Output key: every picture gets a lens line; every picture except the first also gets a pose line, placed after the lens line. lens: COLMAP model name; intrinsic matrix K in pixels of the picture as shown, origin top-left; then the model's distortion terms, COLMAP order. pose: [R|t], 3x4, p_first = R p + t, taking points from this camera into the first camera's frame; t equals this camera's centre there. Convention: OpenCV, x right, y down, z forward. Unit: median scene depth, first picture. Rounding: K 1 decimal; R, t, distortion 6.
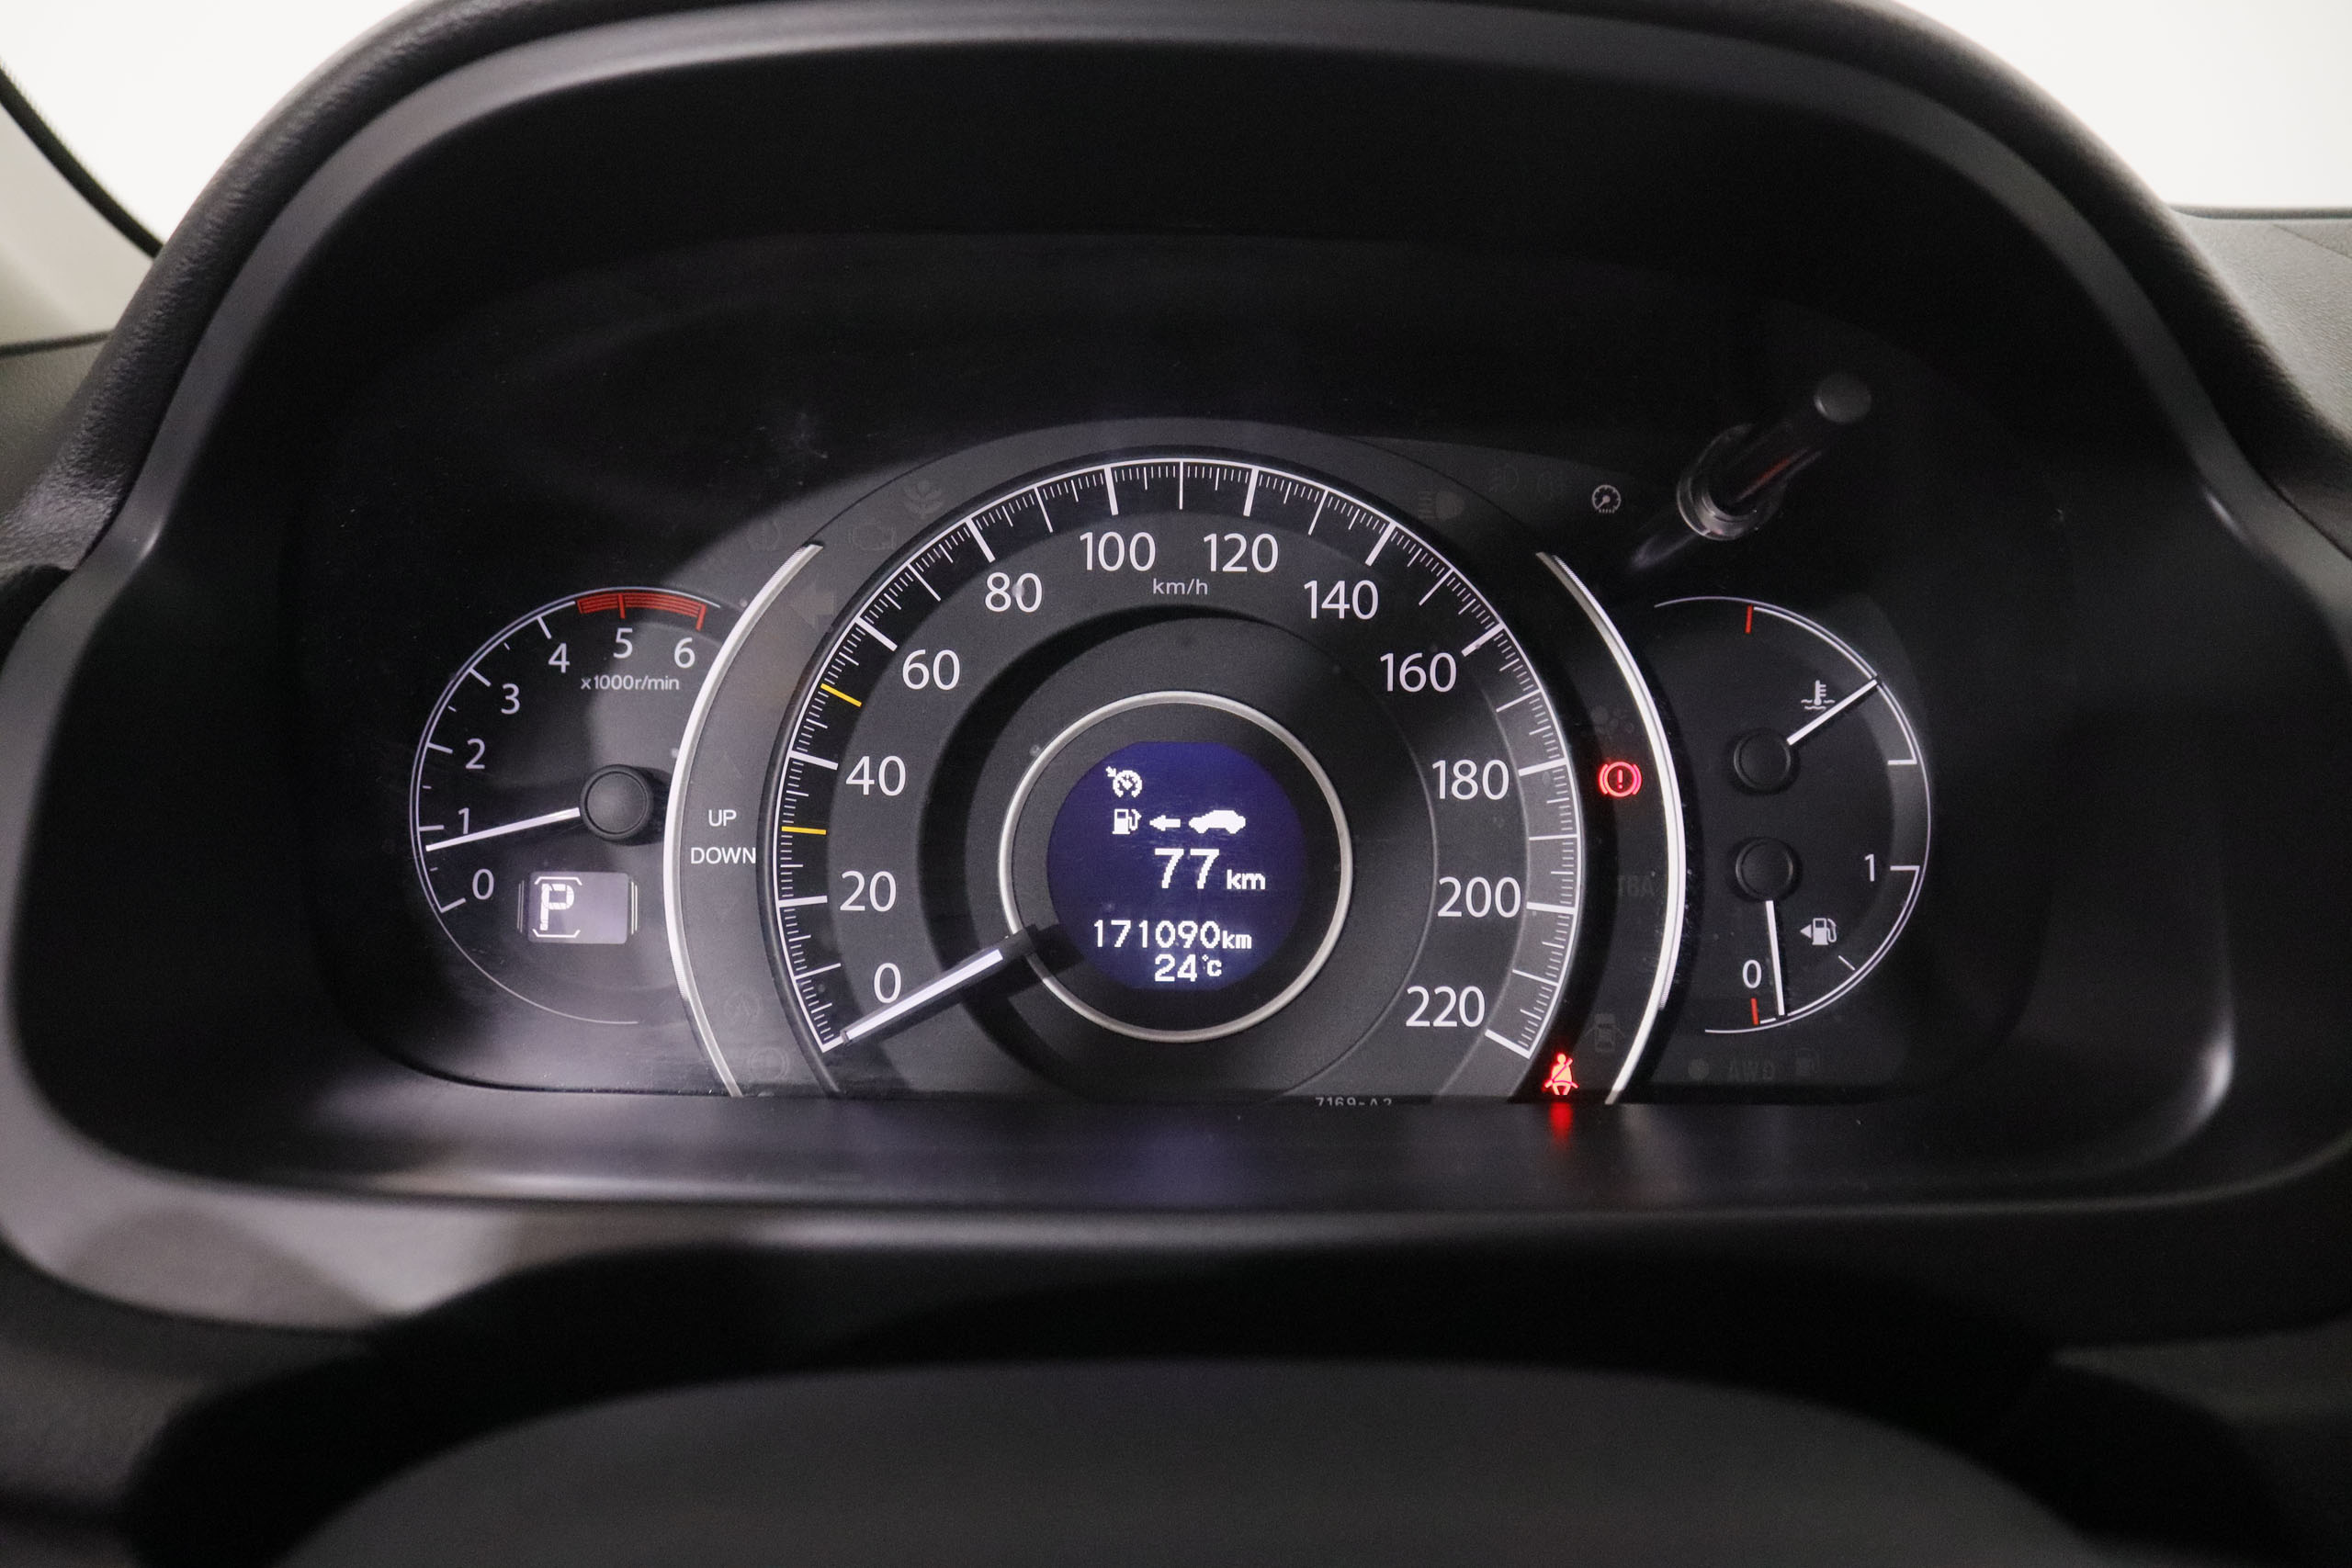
lens RADIAL K [[1911.2, 0, 1176.0], [0, 1911.2, 784.0], [0, 0, 1]] dist [-0.167424, 0.117112]
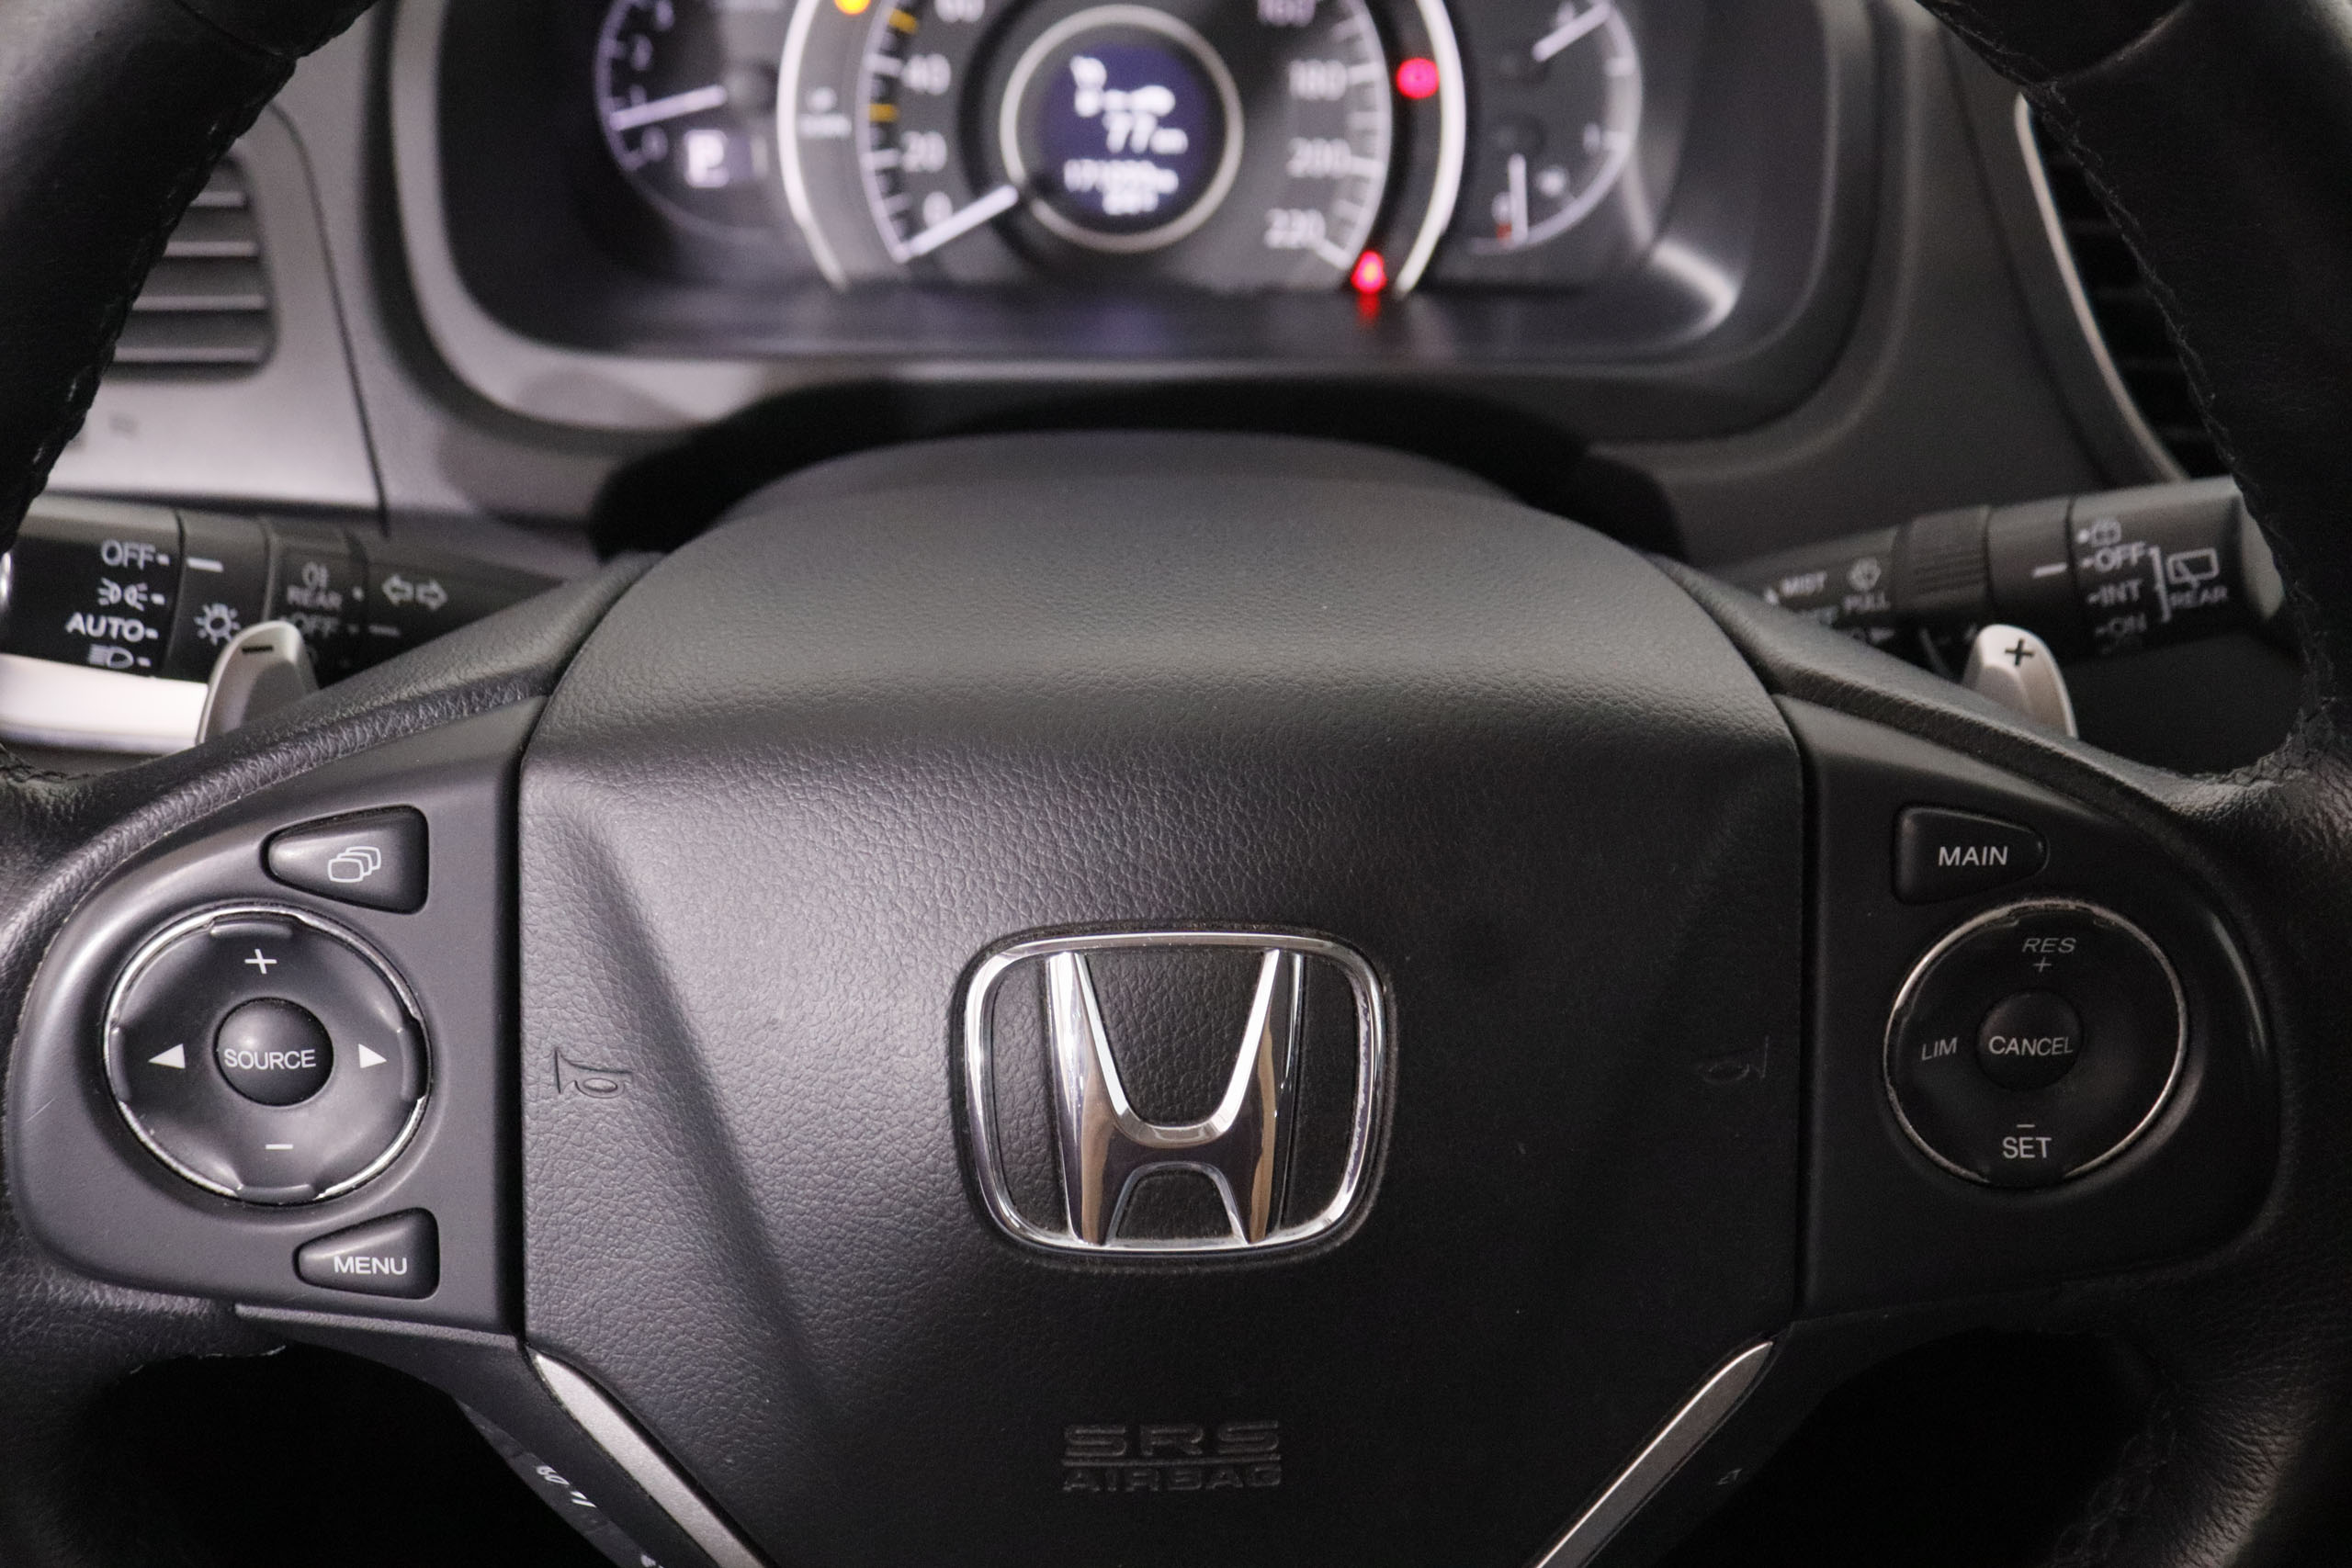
lens RADIAL K [[1911.2, 0, 1176.0], [0, 1911.2, 784.0], [0, 0, 1]] dist [-0.167424, 0.117112]
pose [[0.998906, -0.004170, 0.046587, -0.030499], [-0.016242, 0.903115, 0.429091, -0.133648], [-0.043863, -0.429378, 0.902059, -0.590136]]
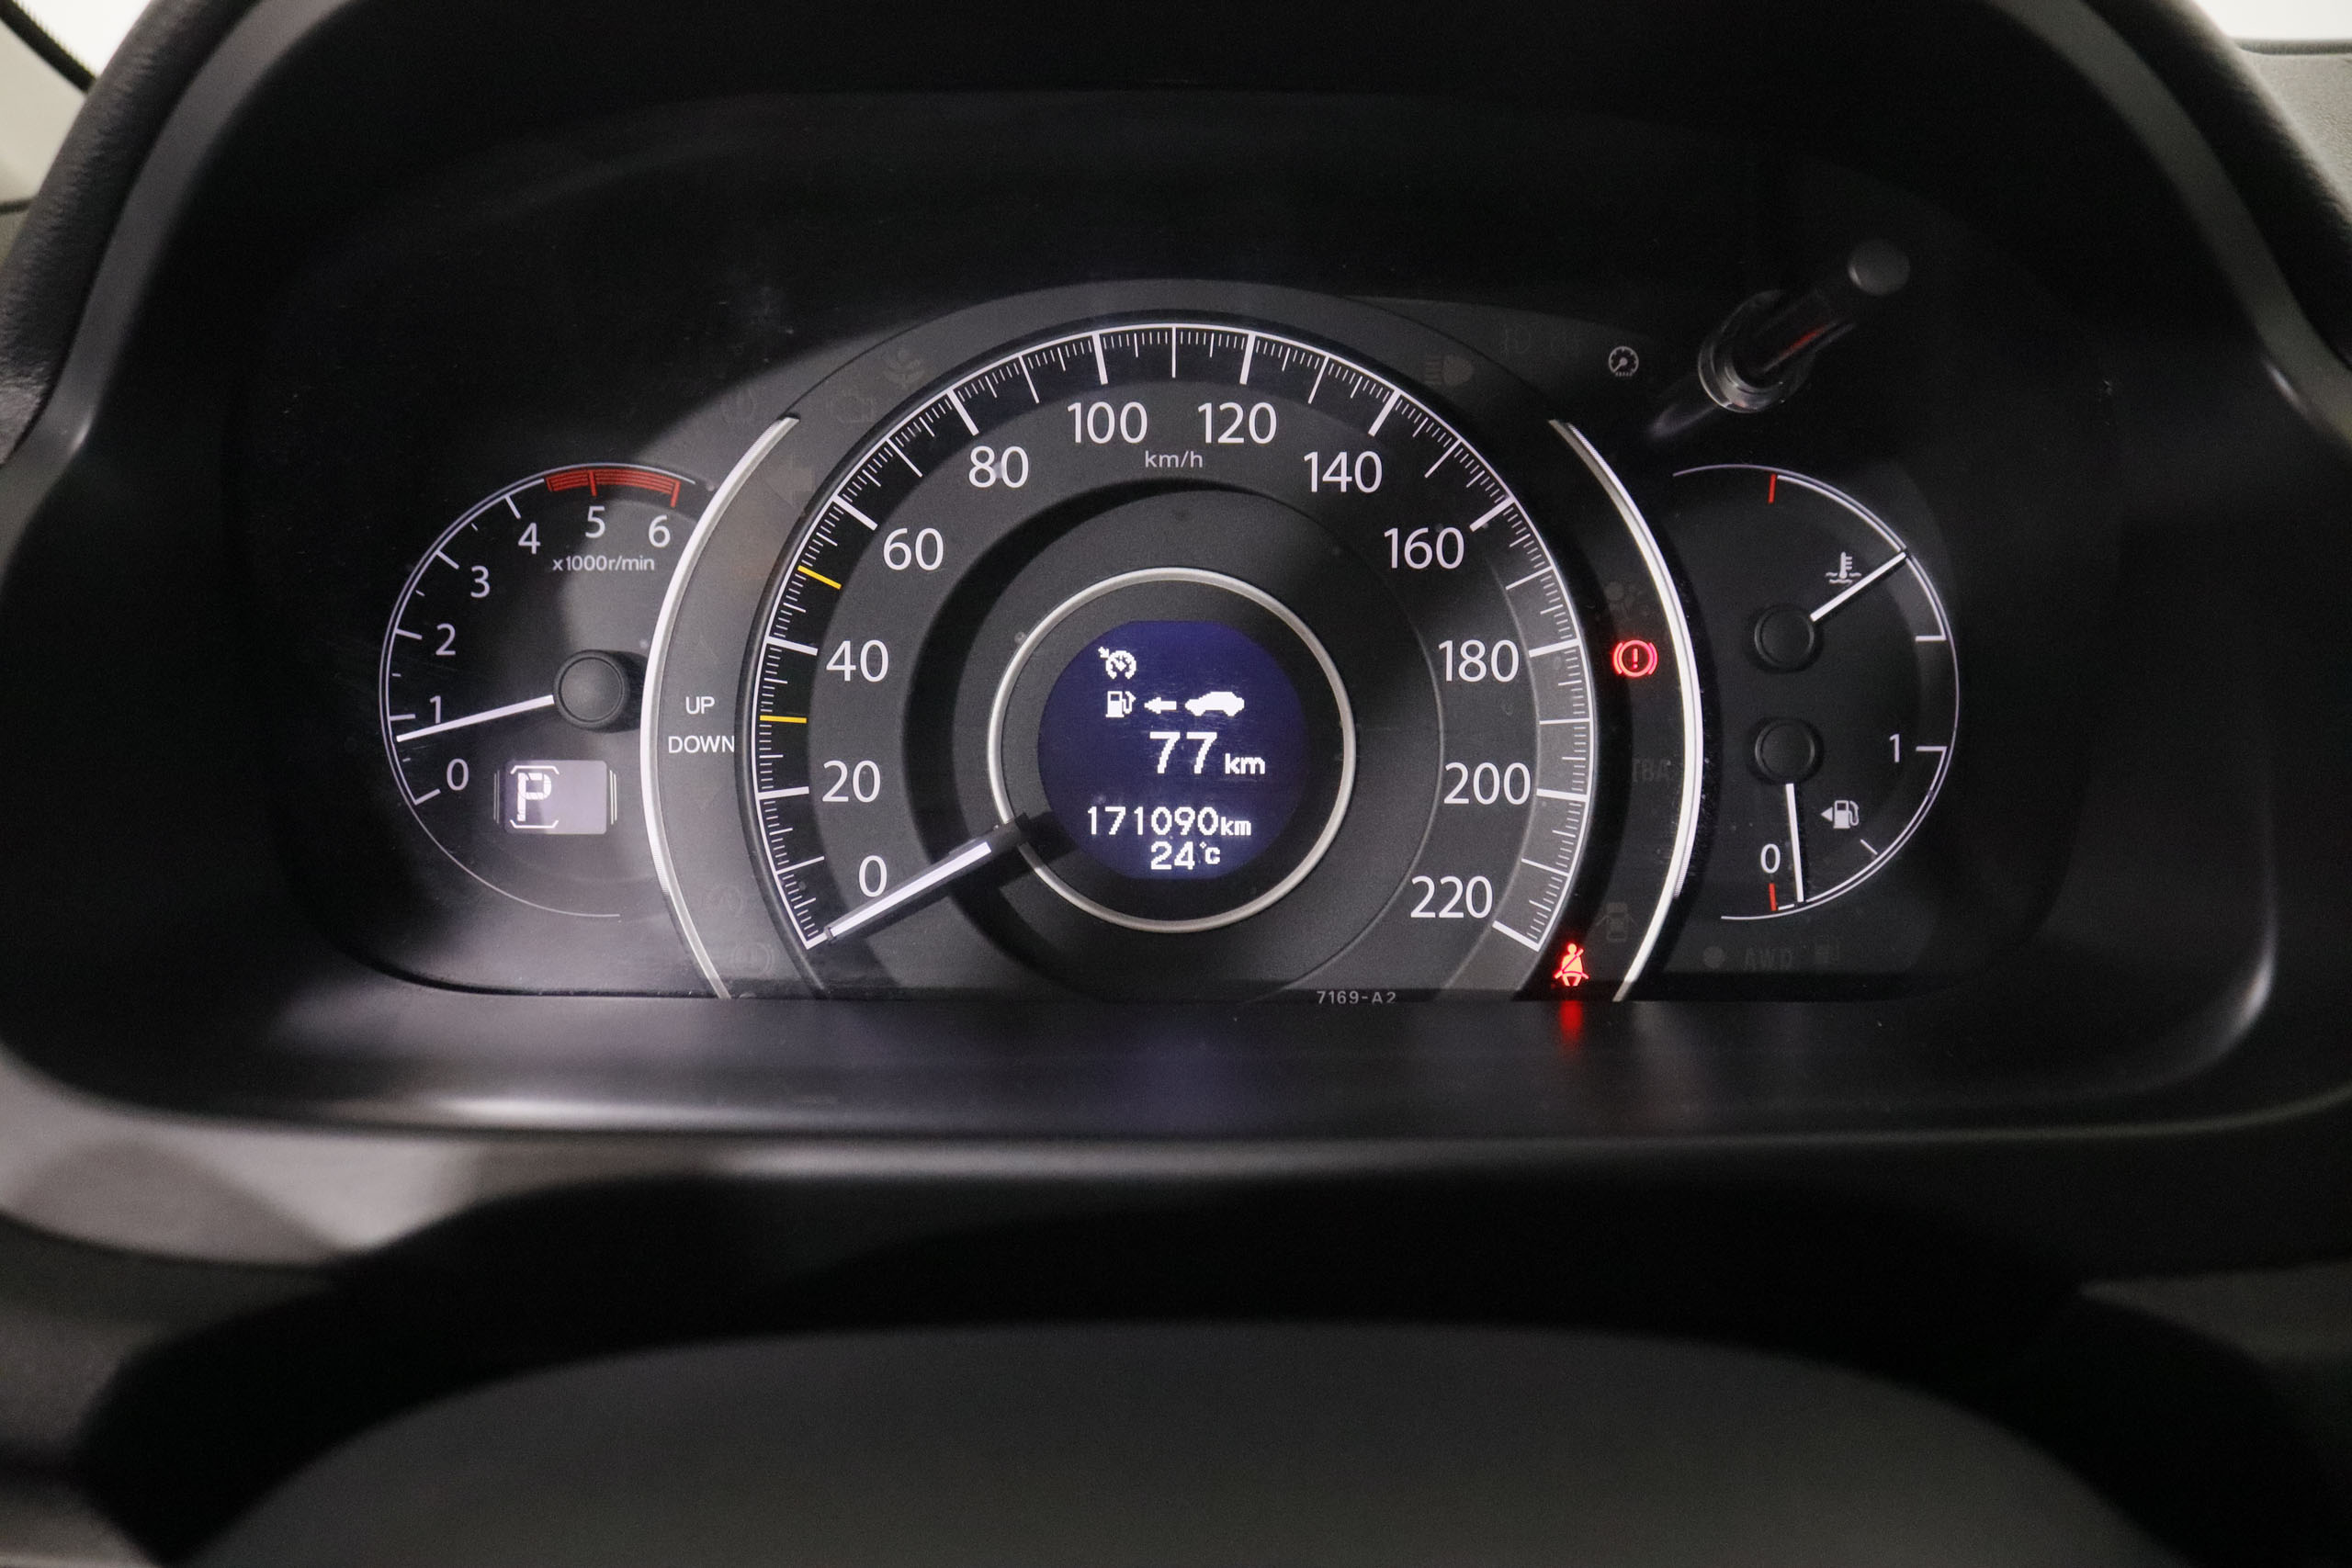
lens RADIAL K [[1911.2, 0, 1176.0], [0, 1911.2, 784.0], [0, 0, 1]] dist [-0.167424, 0.117112]
pose [[0.999941, -0.005972, -0.009030, 0.011030], [0.006715, 0.996393, 0.084591, -0.022498], [0.008492, -0.084647, 0.996375, 0.041931]]
